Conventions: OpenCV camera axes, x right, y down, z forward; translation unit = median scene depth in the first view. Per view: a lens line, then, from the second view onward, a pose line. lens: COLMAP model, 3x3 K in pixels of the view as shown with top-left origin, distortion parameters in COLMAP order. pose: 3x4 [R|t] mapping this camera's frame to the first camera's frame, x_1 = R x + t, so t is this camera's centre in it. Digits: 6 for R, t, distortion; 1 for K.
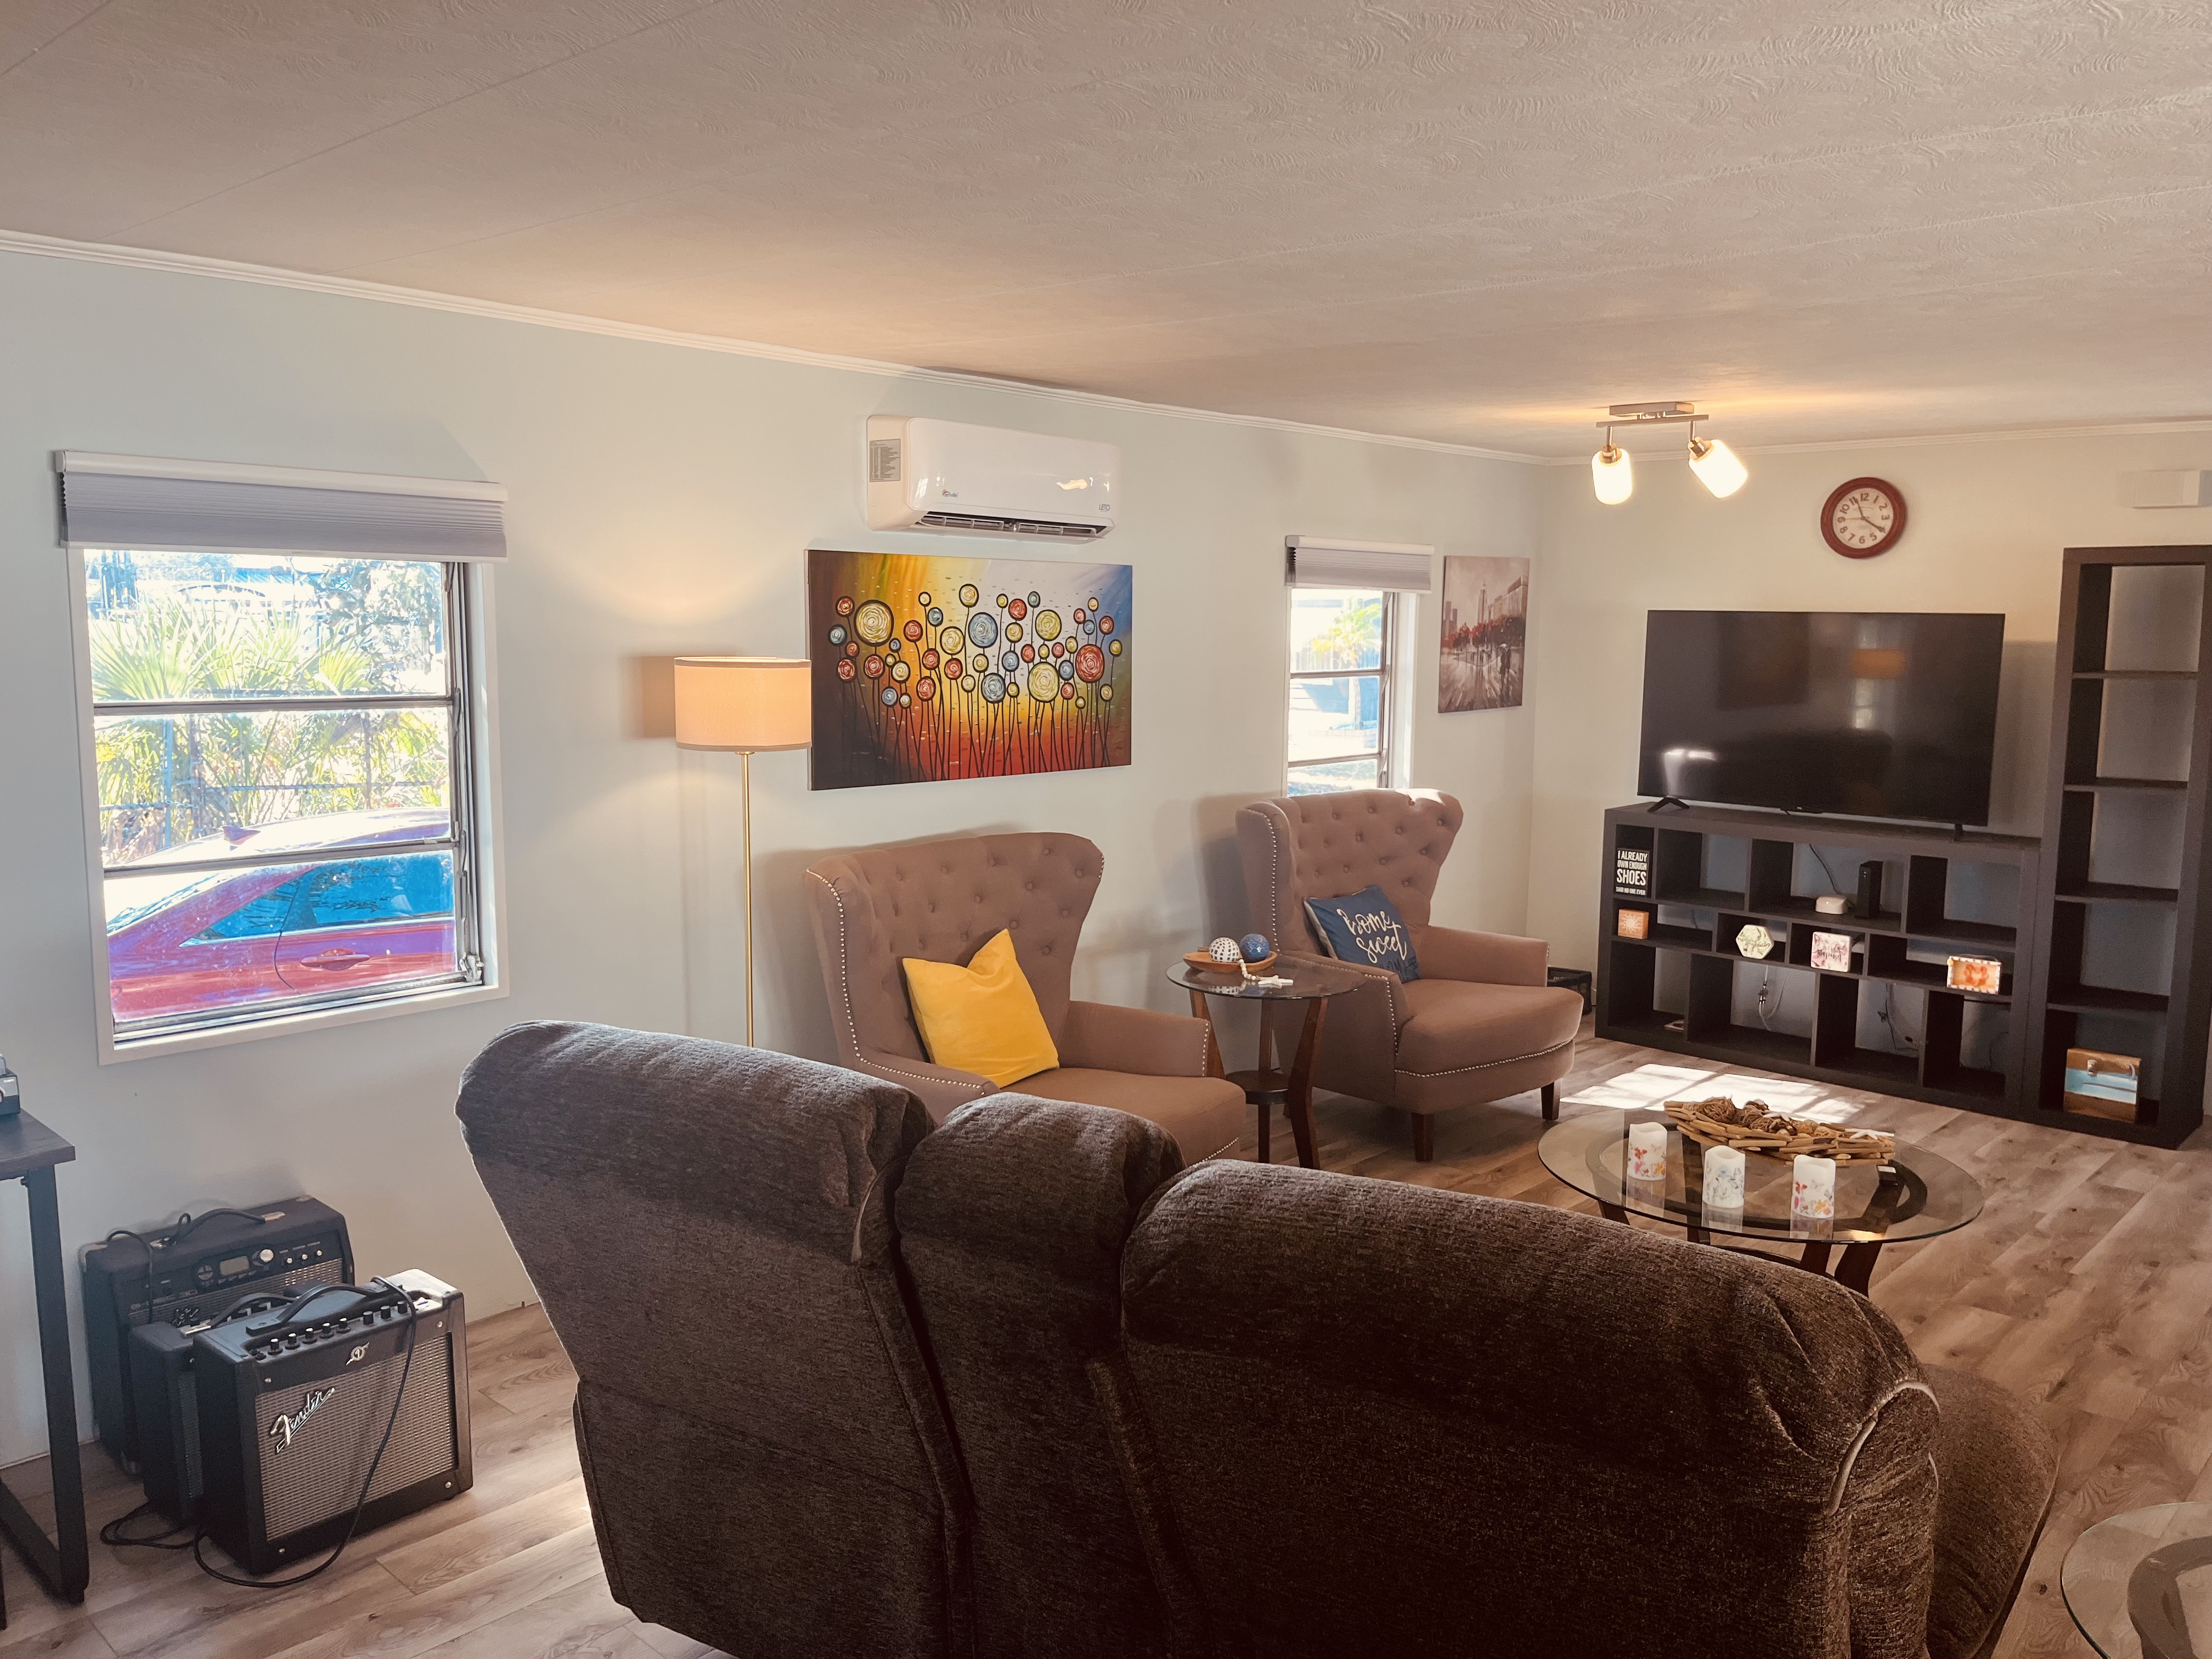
lens RADIAL K [[1677.2, 0, 1106.6], [0, 1677.2, 828.0], [0, 0, 1]] dist [0.067205, -0.094925]
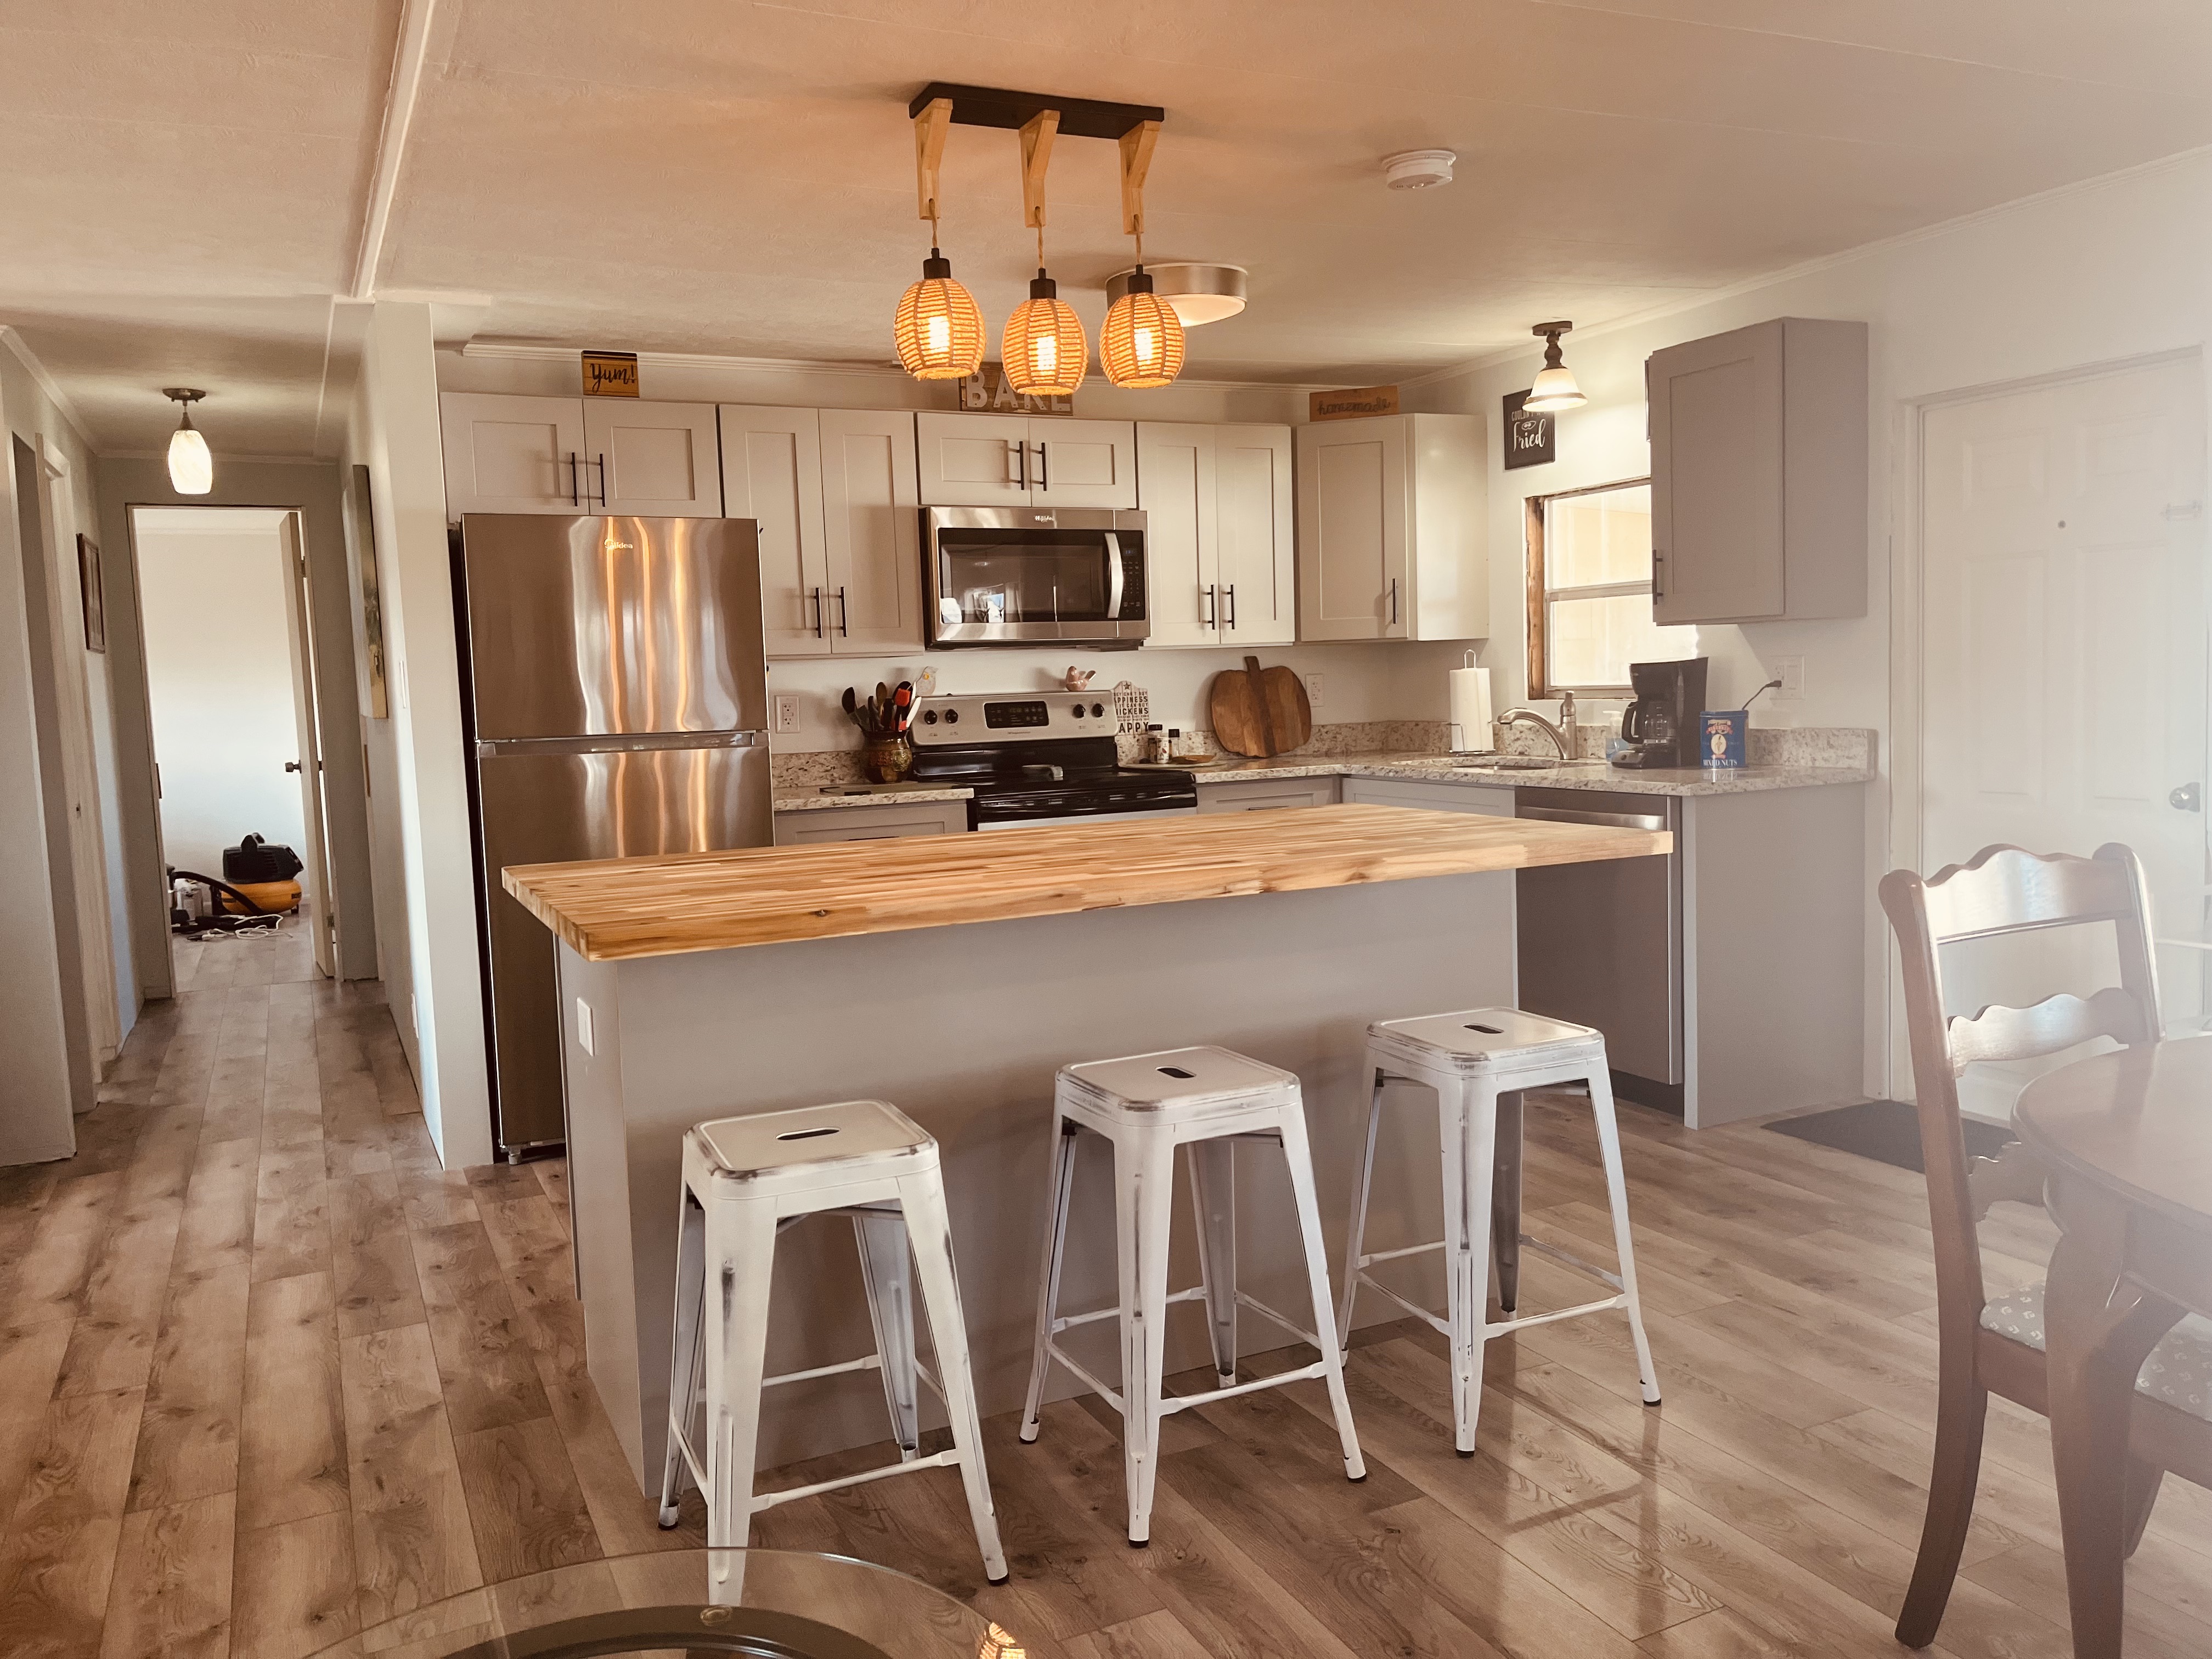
lens RADIAL K [[1677.2, 0, 1114.3], [0, 1677.2, 821.9], [0, 0, 1]] dist [0.067205, -0.094925]
pose [[0.353463, -0.104698, 0.929571, 0.101365], [0.157050, 0.986254, 0.051365, 0.048444], [-0.922171, 0.127834, 0.365048, 0.180140]]
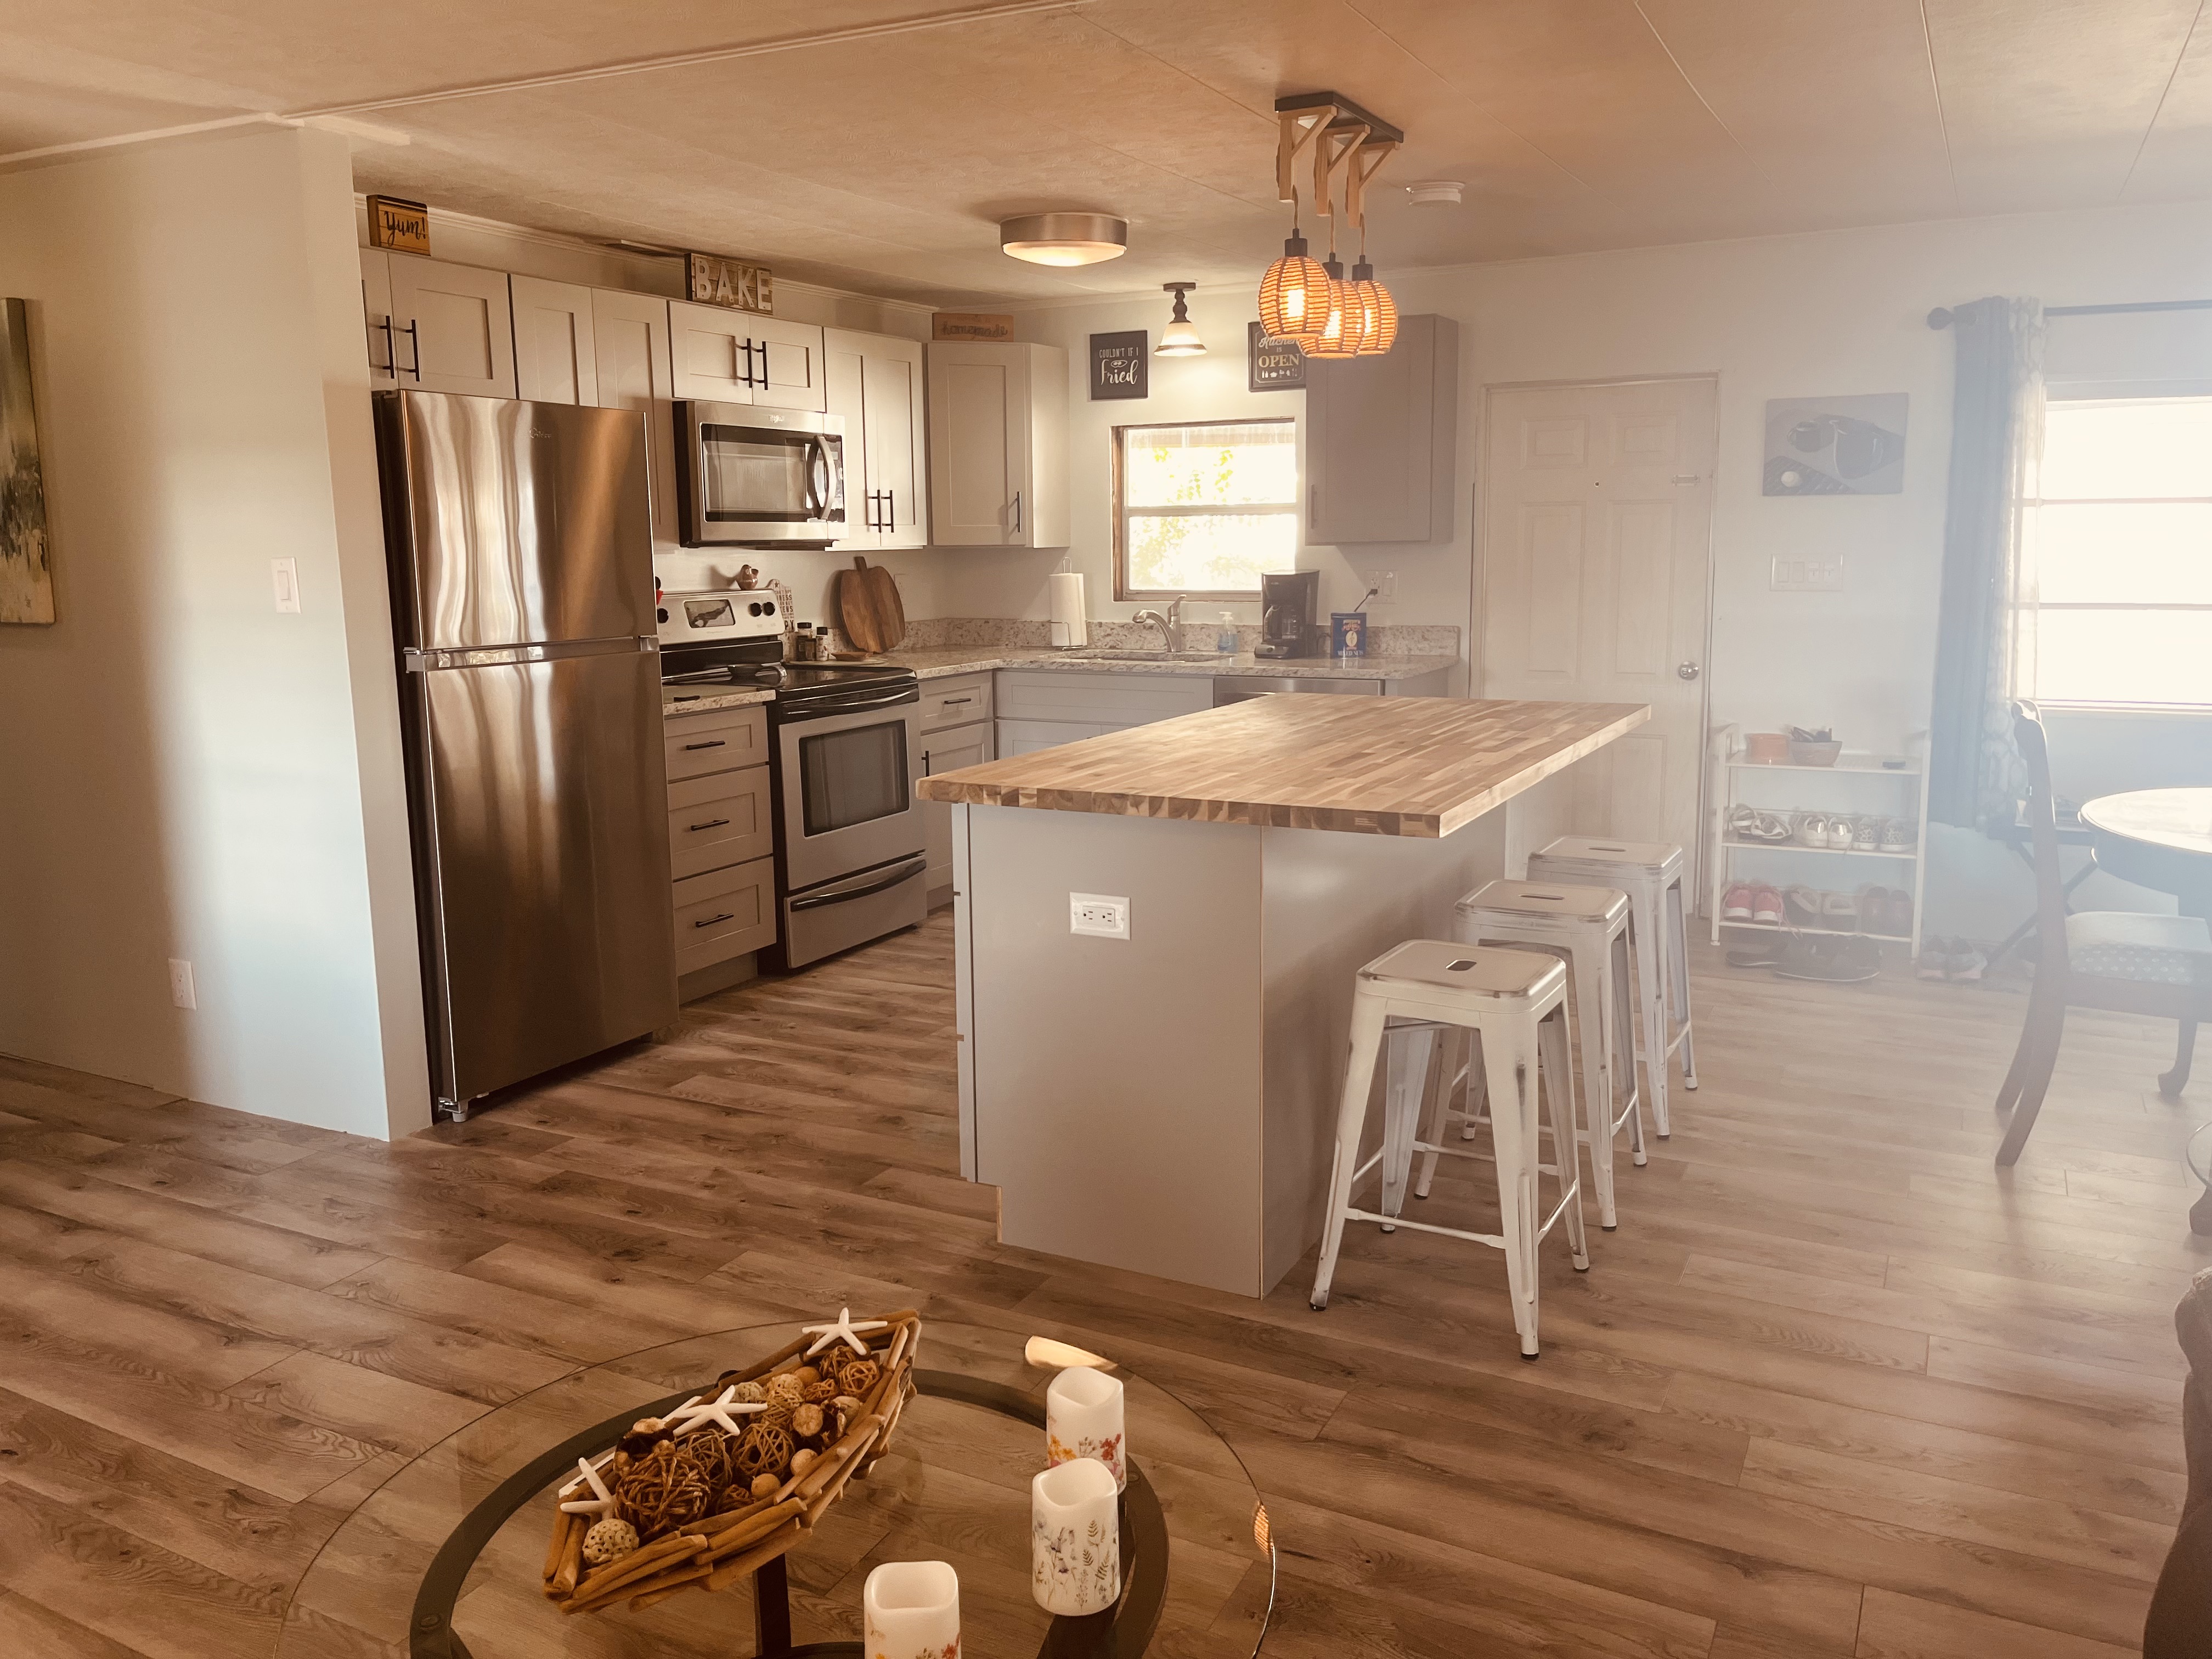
lens RADIAL K [[1677.2, 0, 1097.2], [0, 1677.2, 811.0], [0, 0, 1]] dist [0.067205, -0.094925]
pose [[-0.267190, -0.166587, 0.949136, -0.012160], [0.130705, 0.969577, 0.206969, -0.040051], [-0.954739, 0.179357, -0.237287, 0.653303]]
